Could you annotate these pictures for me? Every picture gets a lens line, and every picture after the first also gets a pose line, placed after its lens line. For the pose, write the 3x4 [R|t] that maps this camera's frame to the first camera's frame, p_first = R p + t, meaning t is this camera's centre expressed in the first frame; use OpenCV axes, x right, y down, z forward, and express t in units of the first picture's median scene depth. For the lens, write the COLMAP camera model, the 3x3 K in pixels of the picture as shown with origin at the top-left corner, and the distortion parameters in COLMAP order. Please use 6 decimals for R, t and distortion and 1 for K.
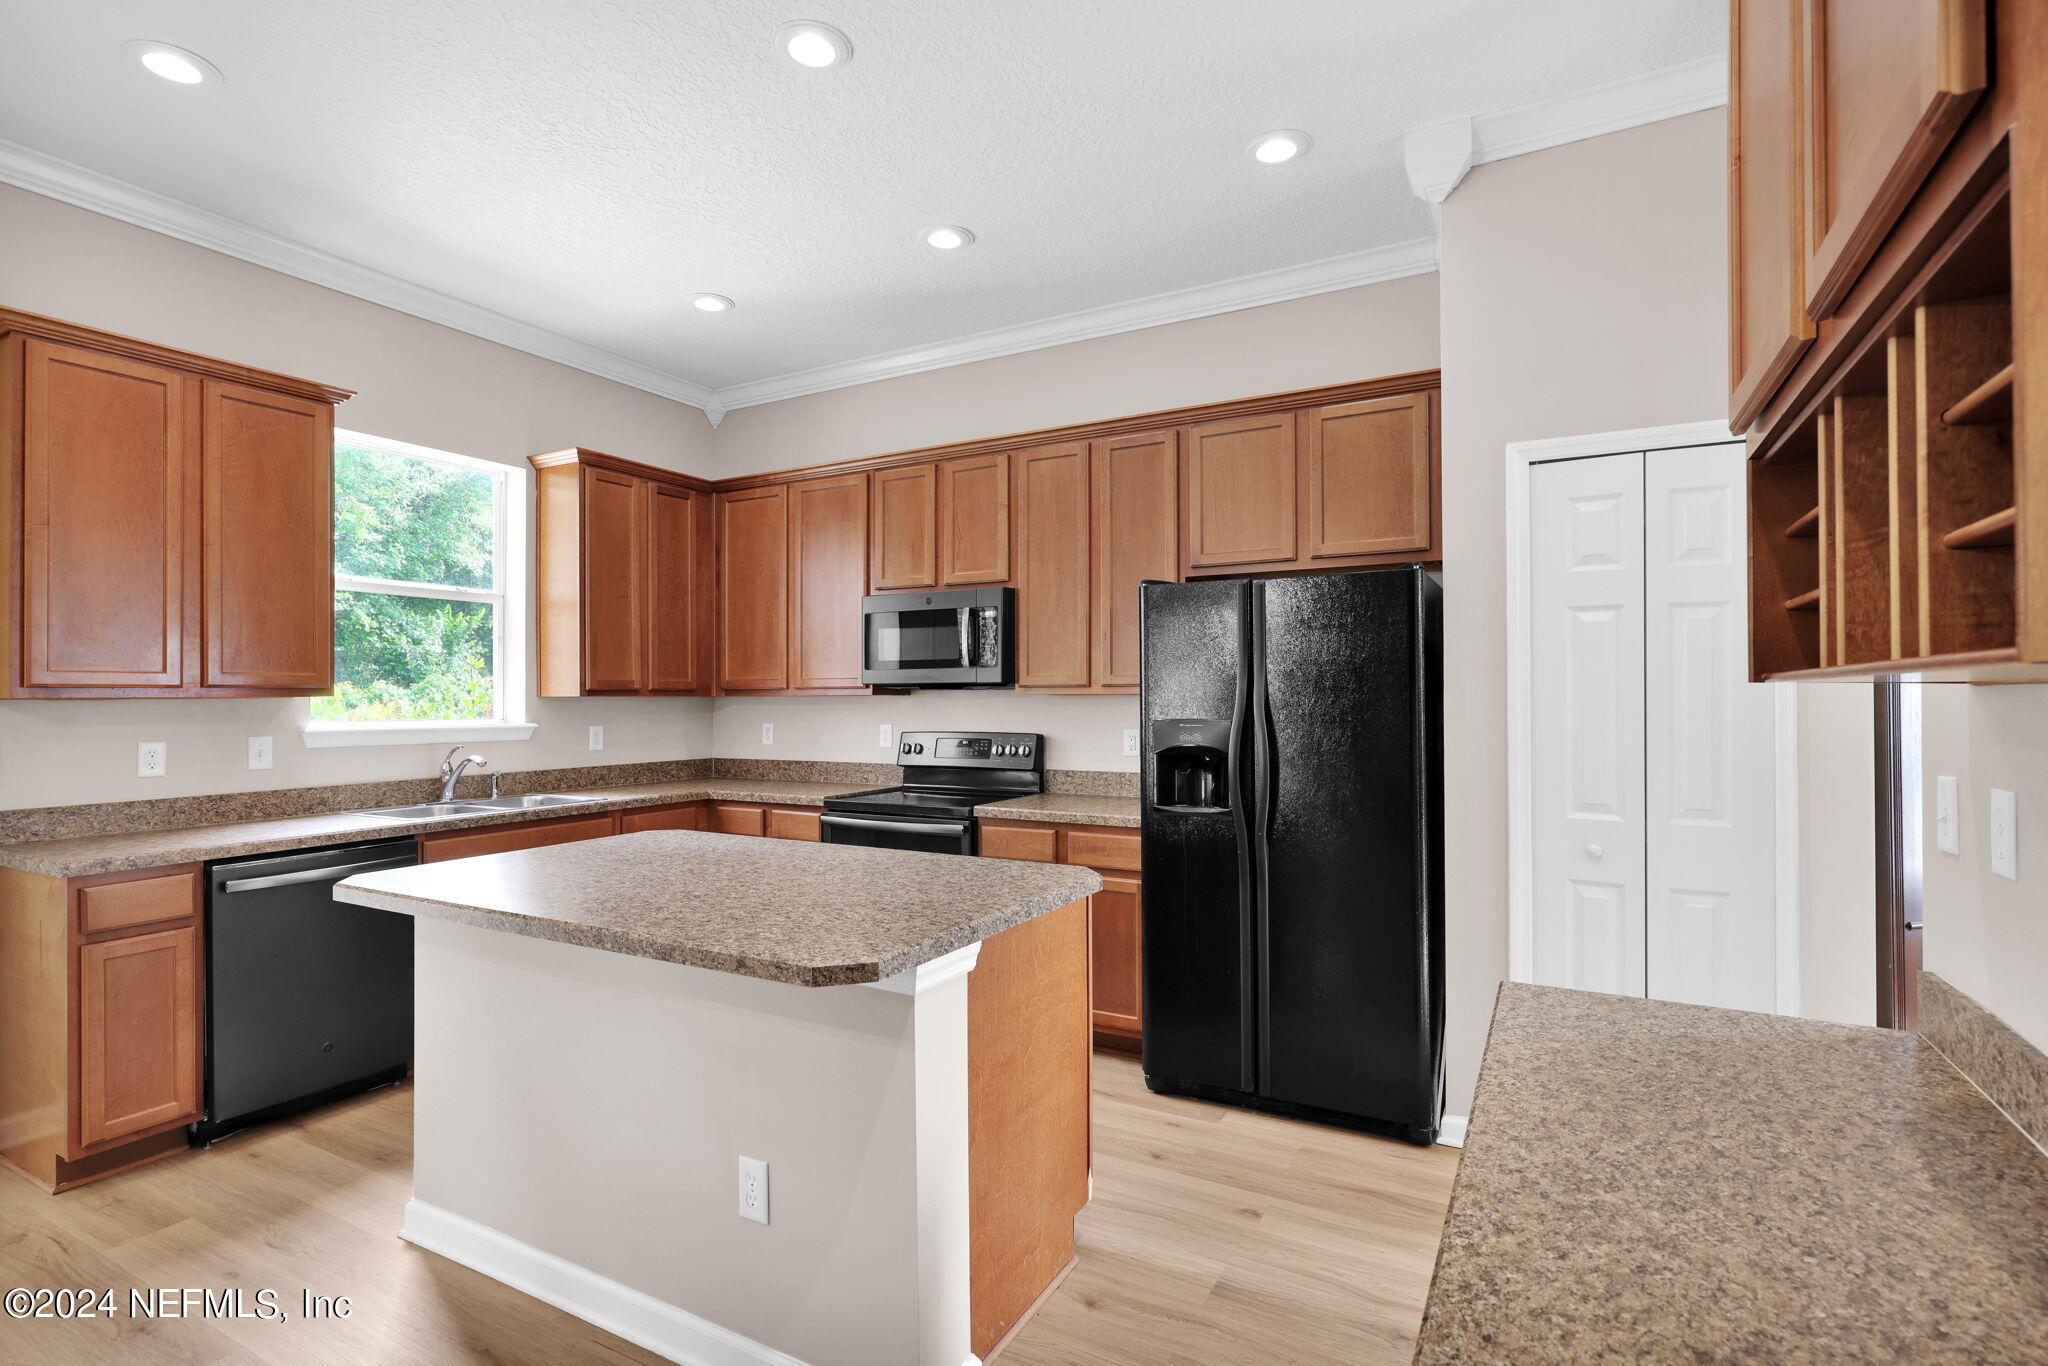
lens RADIAL K [[973.3, 0, 1014.5], [0, 973.3, 689.6], [0, 0, 1]] dist [0.000883, -0.000430]
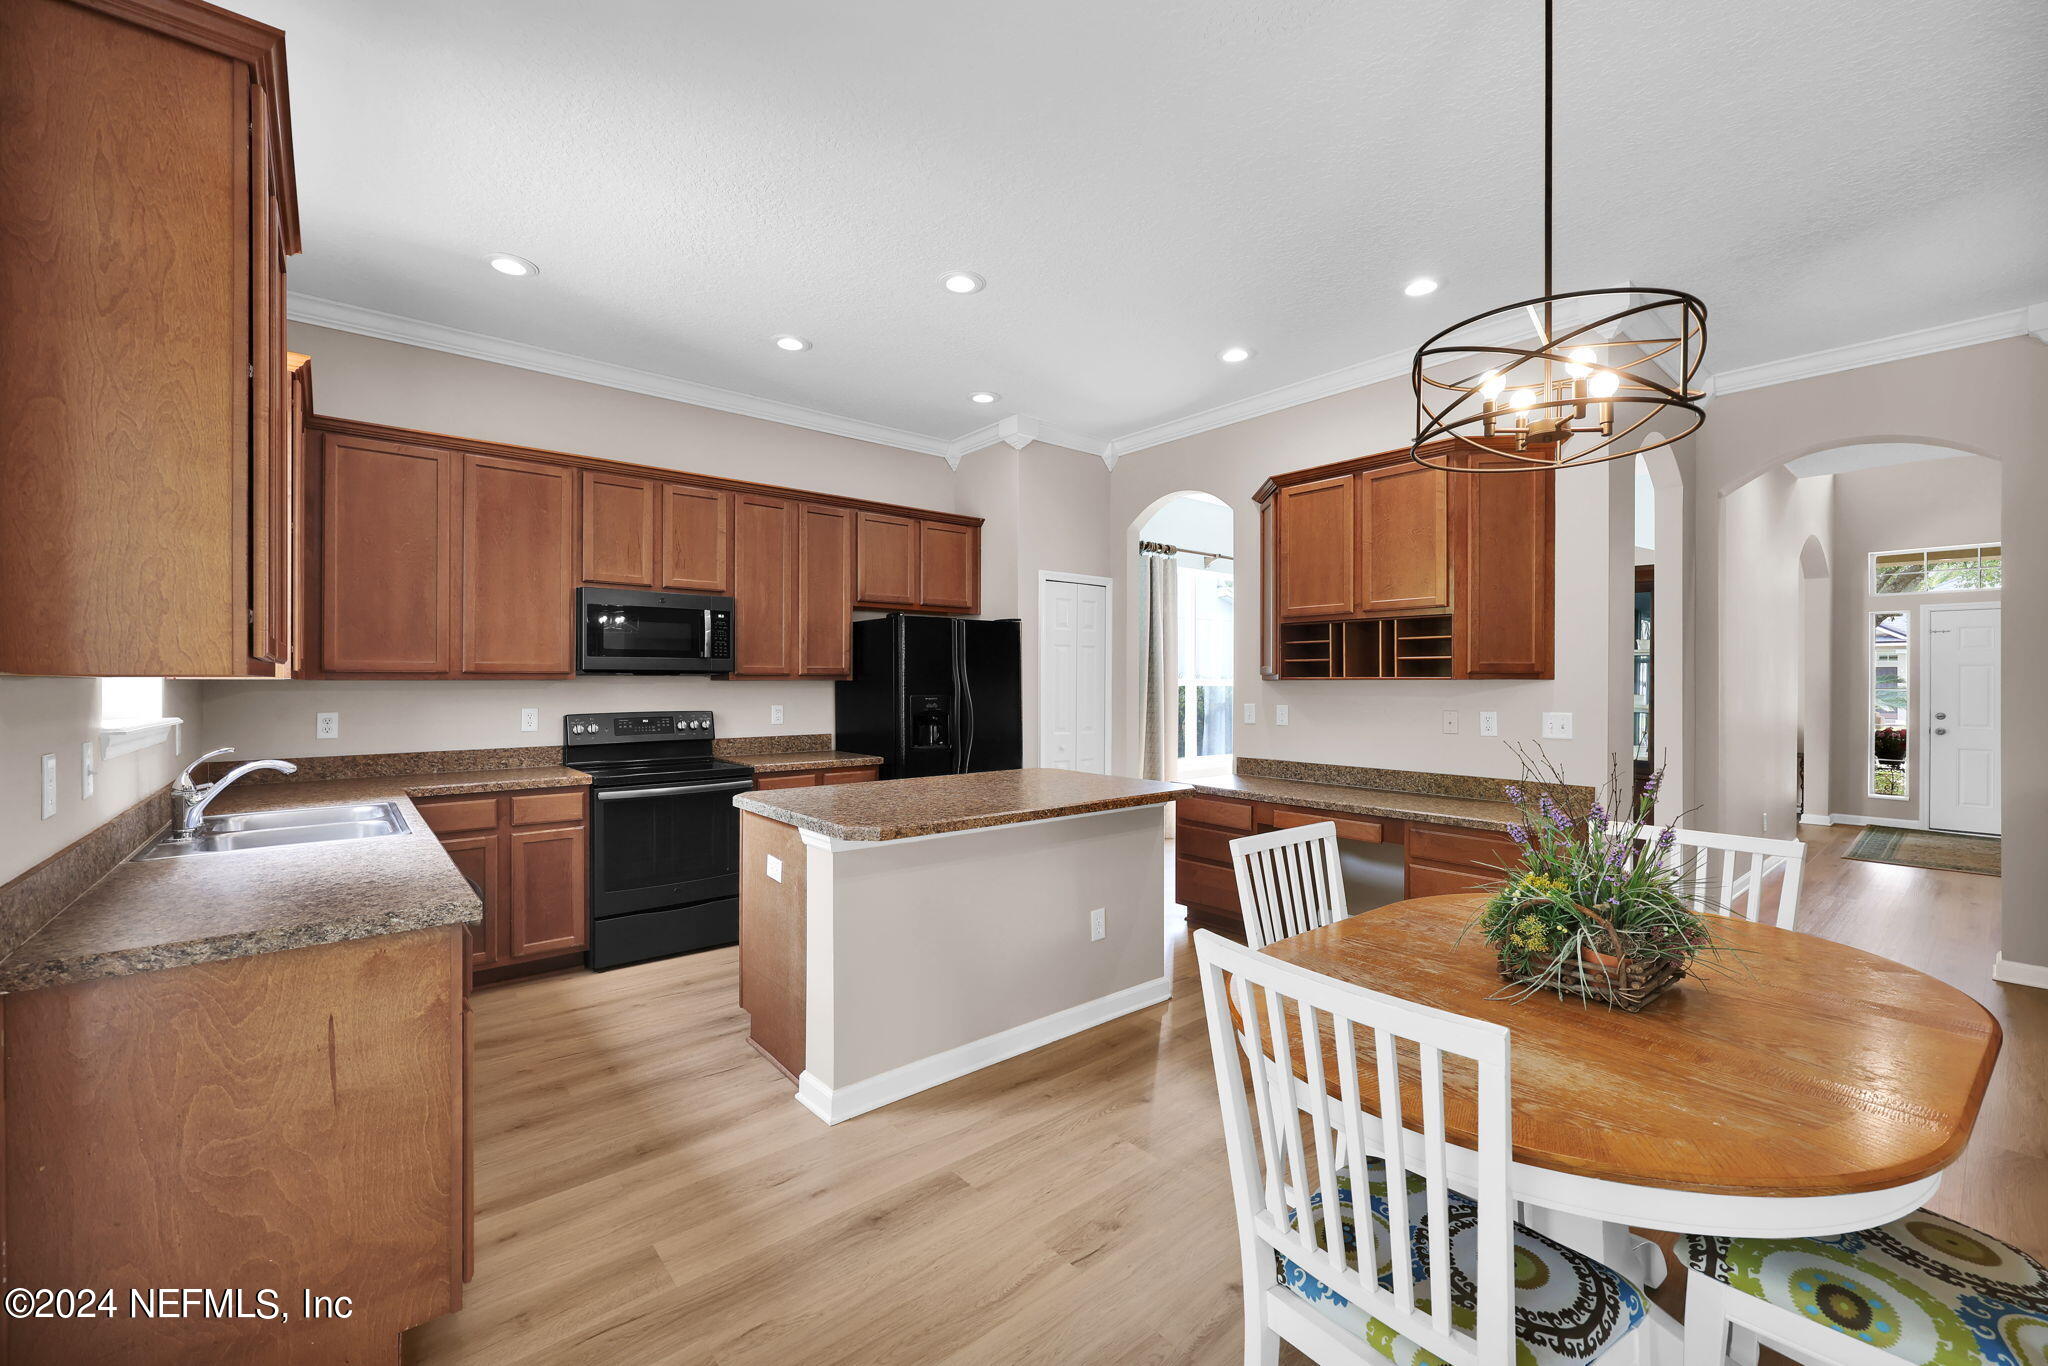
lens RADIAL K [[829.2, 0, 1021.5], [0, 829.2, 682.8], [0, 0, 1]] dist [0.003681, -0.001210]
pose [[0.361070, 0.002825, 0.932535, -0.983412], [-0.006907, 0.999976, -0.000356, 0.007020], [-0.932513, -0.006312, 0.361081, 0.267661]]
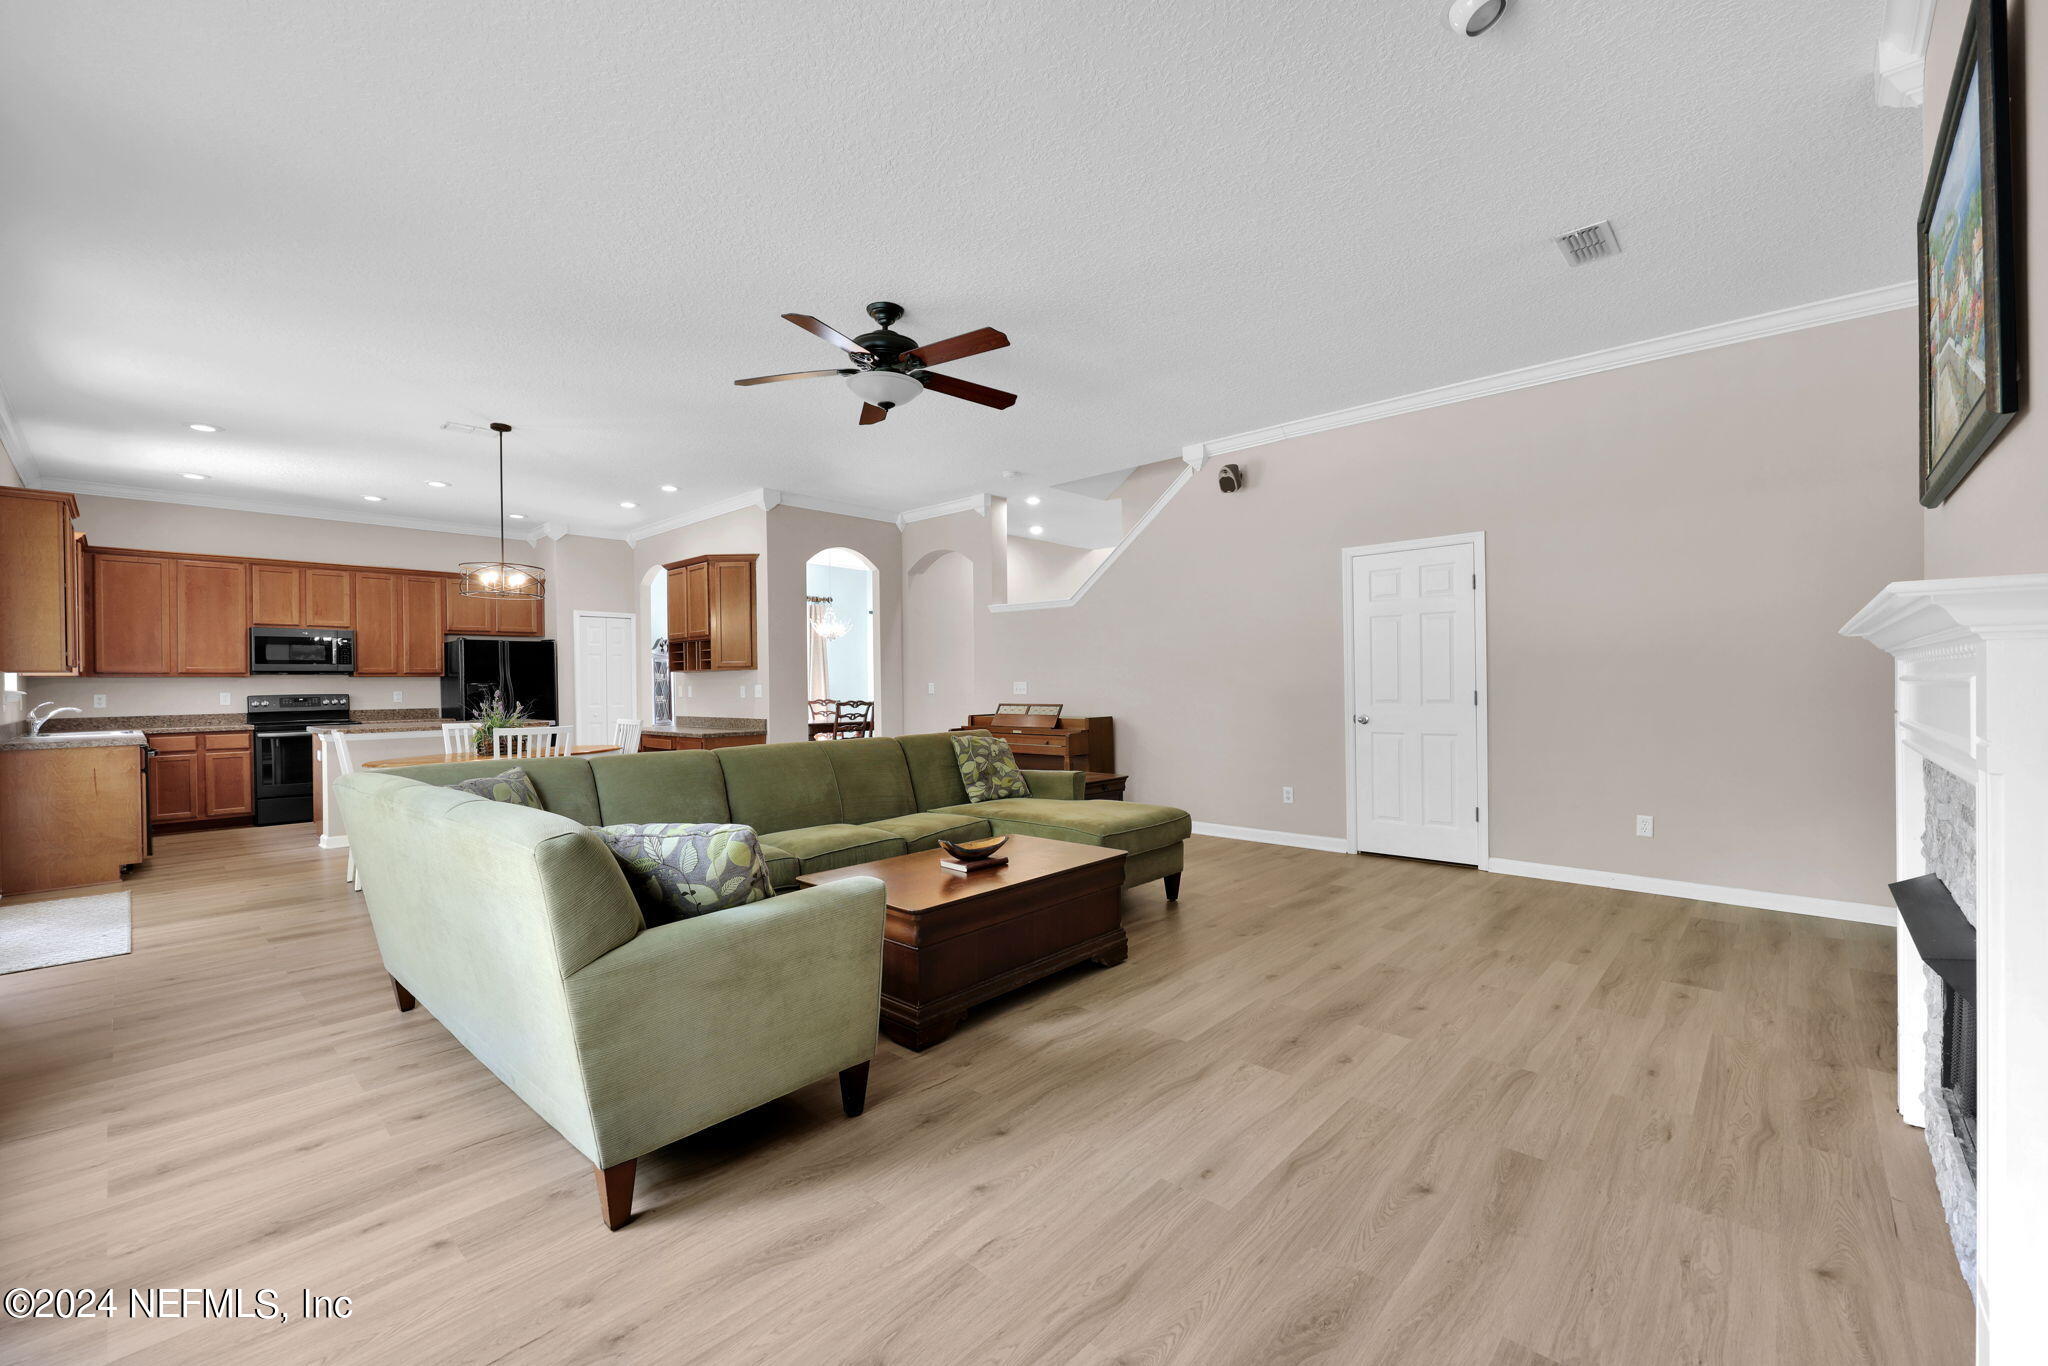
lens RADIAL K [[829.2, 0, 1016.6], [0, 829.2, 686.8], [0, 0, 1]] dist [0.003681, -0.001210]
pose [[0.239461, -0.003727, 0.970899, -1.715269], [0.009238, 0.999956, 0.001560, 0.046206], [-0.970862, 0.008595, 0.239485, -1.119608]]
